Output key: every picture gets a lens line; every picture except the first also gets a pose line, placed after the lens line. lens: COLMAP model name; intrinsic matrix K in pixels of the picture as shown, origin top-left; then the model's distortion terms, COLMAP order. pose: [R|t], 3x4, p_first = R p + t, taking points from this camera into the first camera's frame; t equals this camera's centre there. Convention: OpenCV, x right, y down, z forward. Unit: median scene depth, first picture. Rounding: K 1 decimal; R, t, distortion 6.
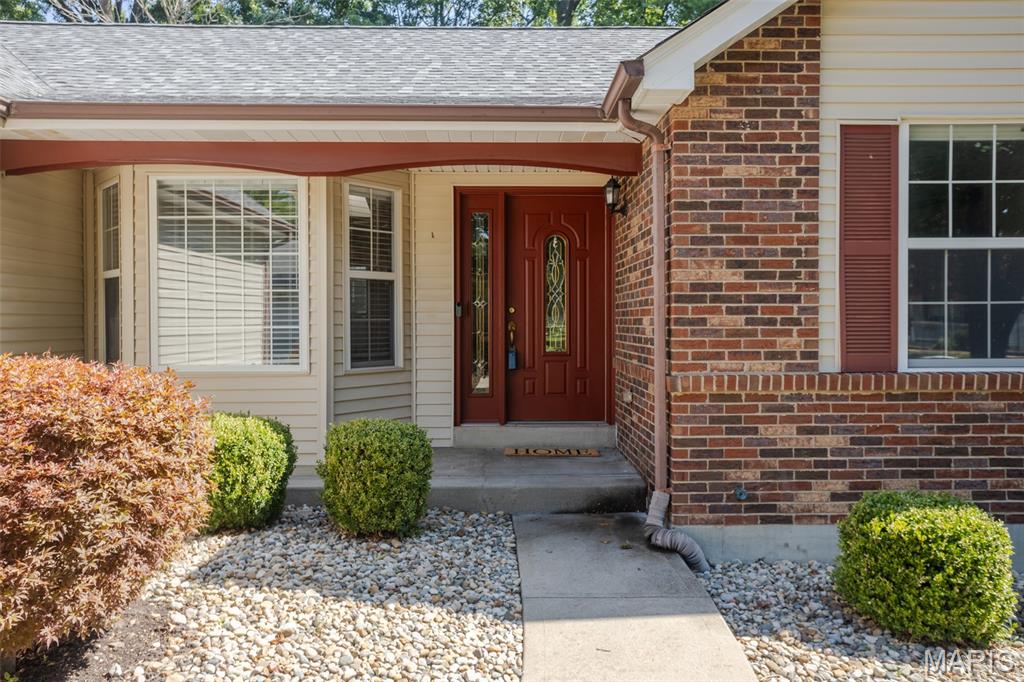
lens RADIAL K [[795.4, 0, 512.0], [0, 795.4, 341.0], [0, 0, 1]] dist [0.043571, 0.000558]
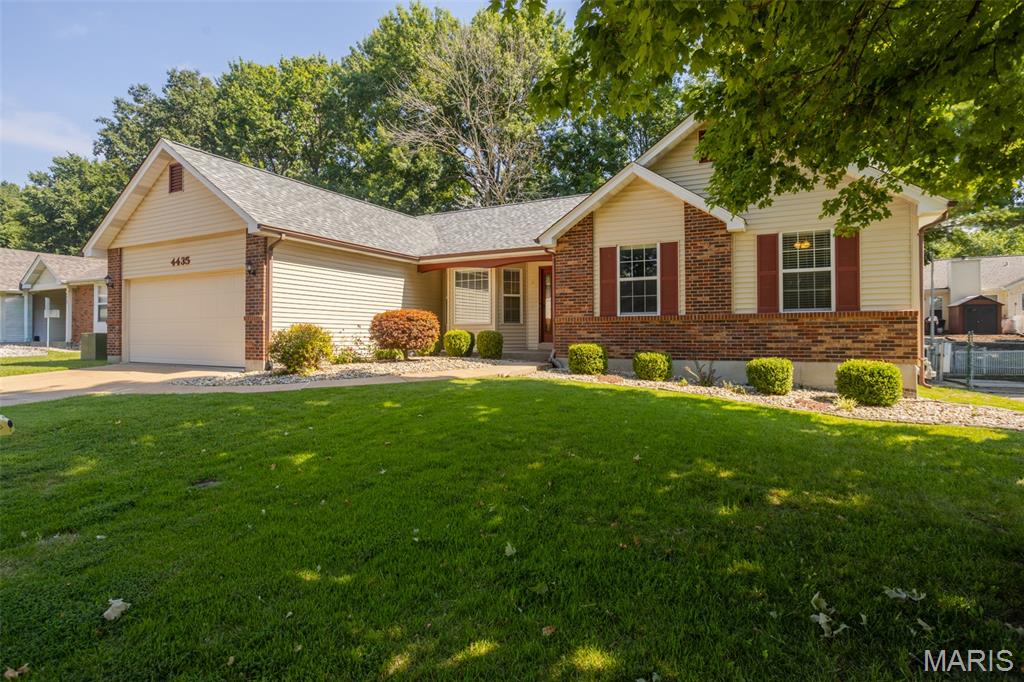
lens RADIAL K [[558.3, 0, 512.0], [0, 558.3, 341.0], [0, 0, 1]] dist [-0.000019, -0.000008]
pose [[0.876575, 0.007192, -0.481212, 1.257315], [-0.018507, 0.999652, -0.018773, 0.200795], [0.480910, 0.025362, 0.876403, -1.364067]]
